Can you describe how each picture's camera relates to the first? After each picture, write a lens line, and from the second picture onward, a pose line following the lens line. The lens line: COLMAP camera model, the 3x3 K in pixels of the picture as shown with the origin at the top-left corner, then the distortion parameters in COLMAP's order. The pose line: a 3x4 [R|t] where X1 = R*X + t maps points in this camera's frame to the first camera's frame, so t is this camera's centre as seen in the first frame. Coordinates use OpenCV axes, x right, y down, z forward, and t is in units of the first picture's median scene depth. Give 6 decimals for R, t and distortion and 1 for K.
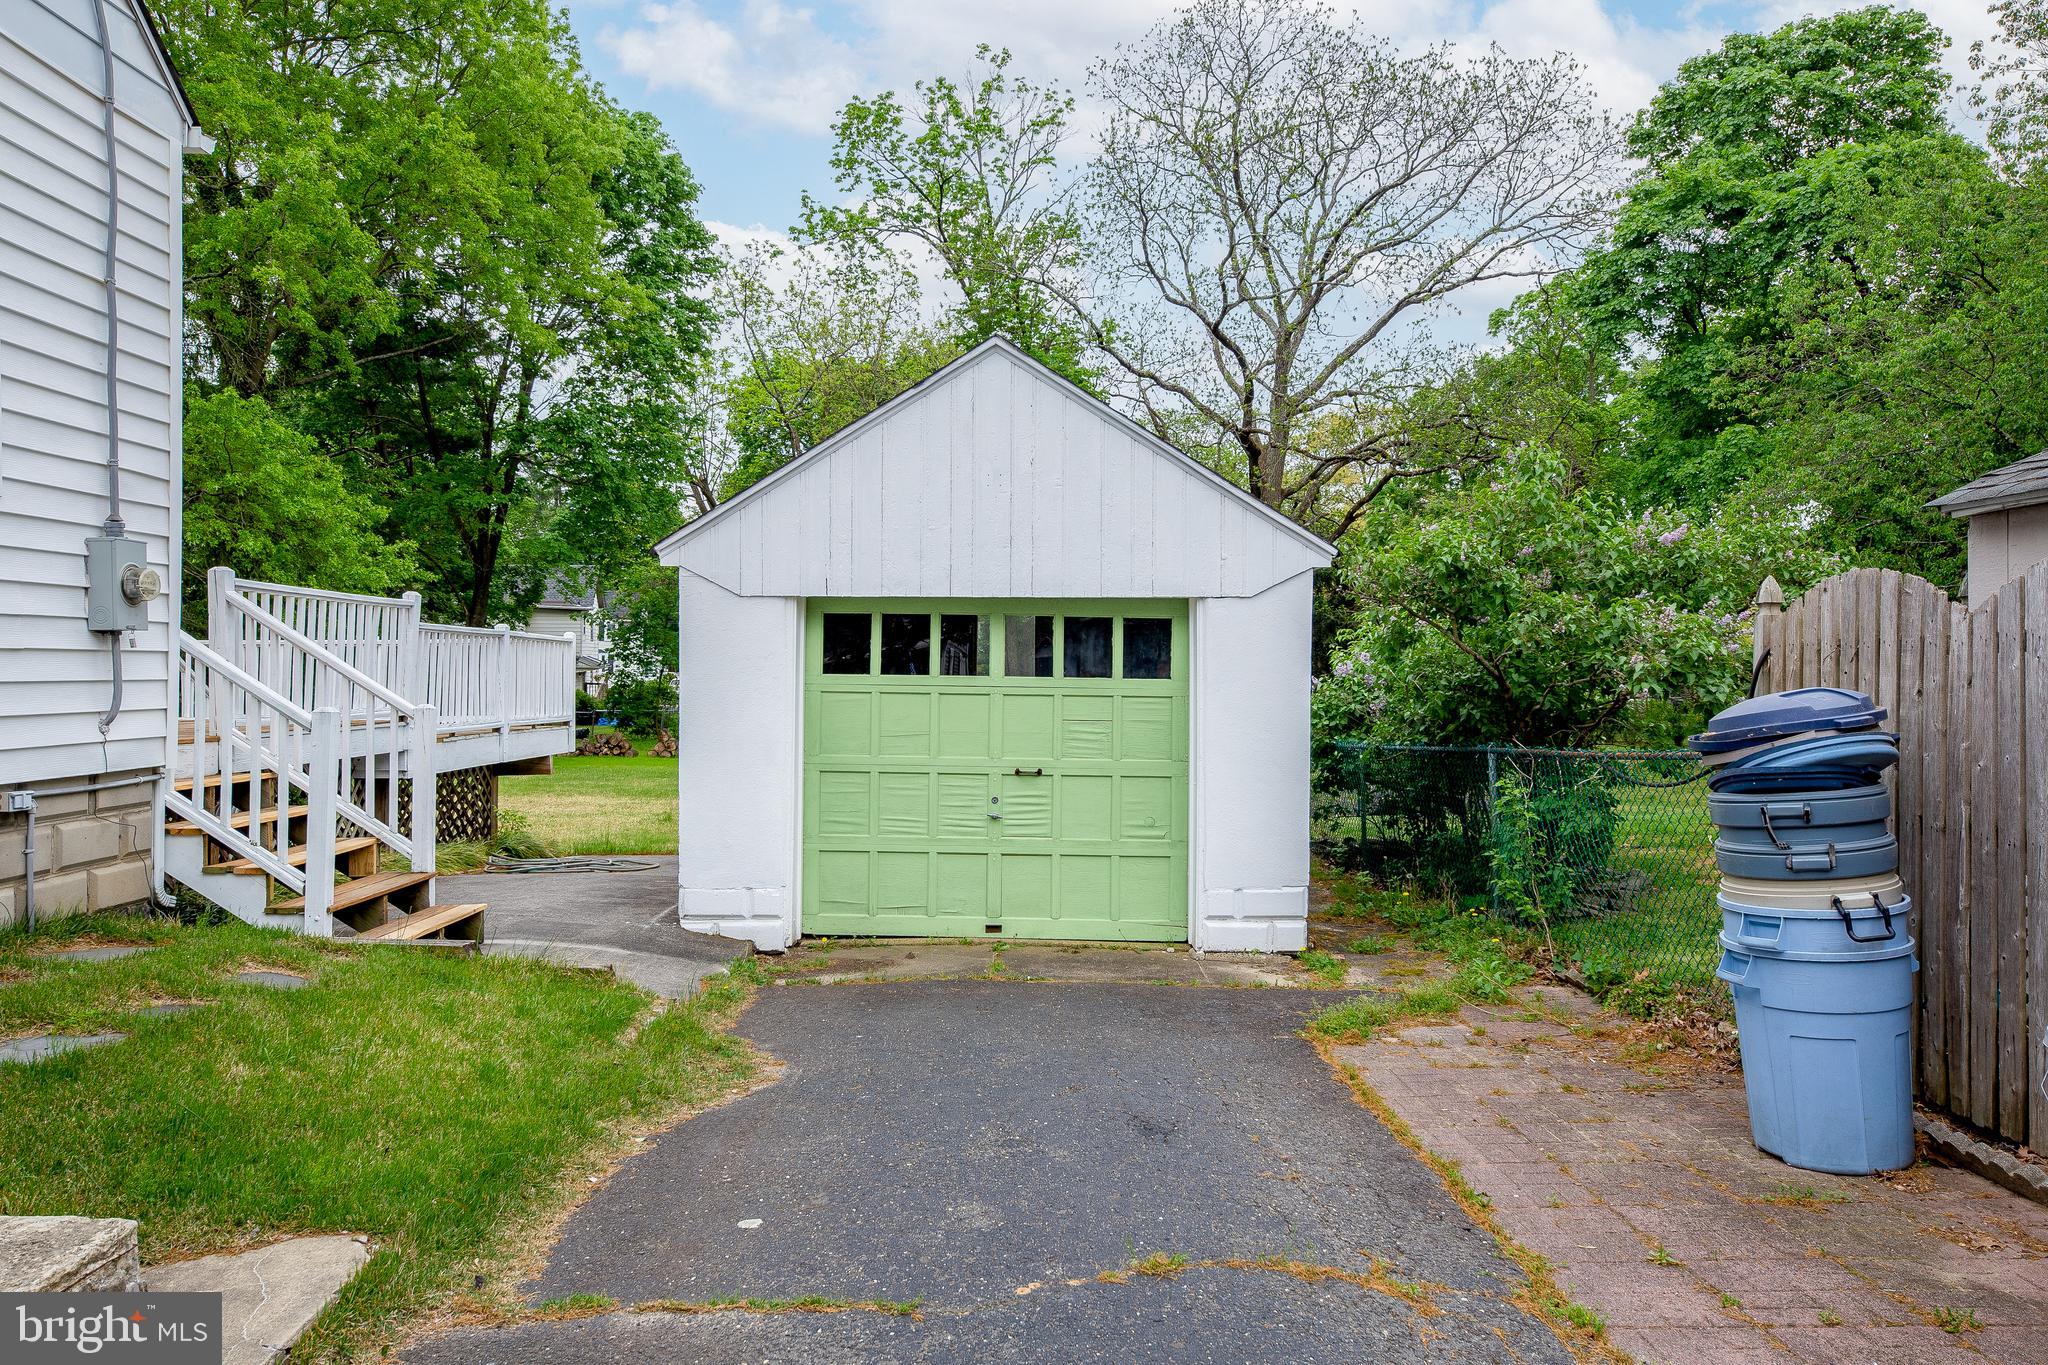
lens RADIAL K [[1338.7, 0, 1019.4], [0, 1338.7, 674.4], [0, 0, 1]] dist [0.017223, -0.005704]
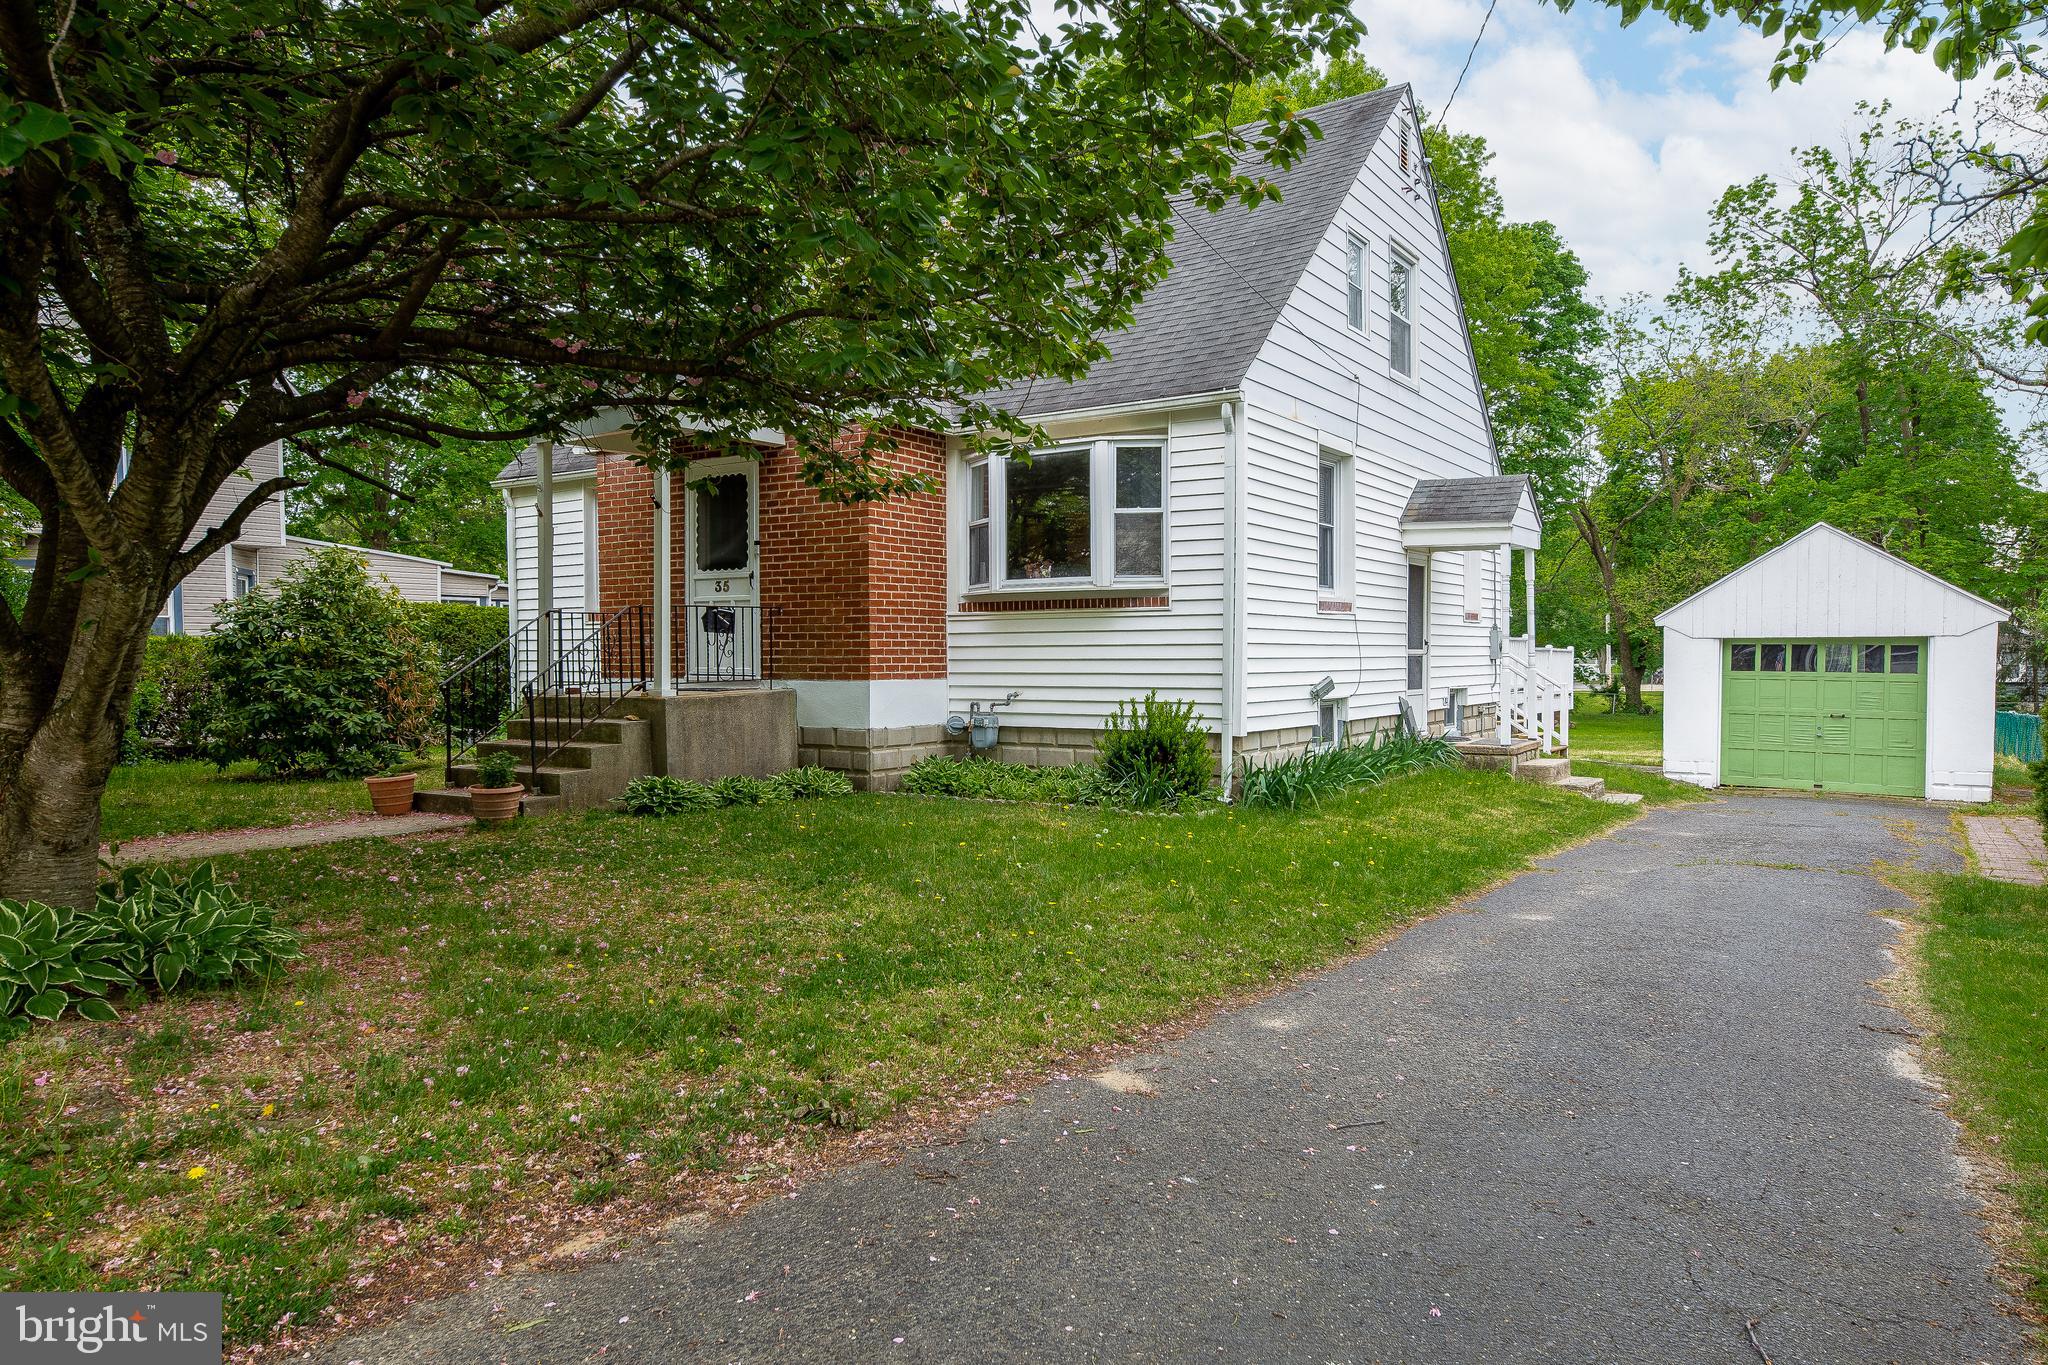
lens RADIAL K [[1338.7, 0, 1002.8], [0, 1338.7, 686.0], [0, 0, 1]] dist [0.017223, -0.005704]
pose [[0.822968, 0.011629, -0.567969, 0.029939], [0.000468, 0.999776, 0.021148, -0.005365], [0.568088, -0.017670, 0.822778, -0.356561]]
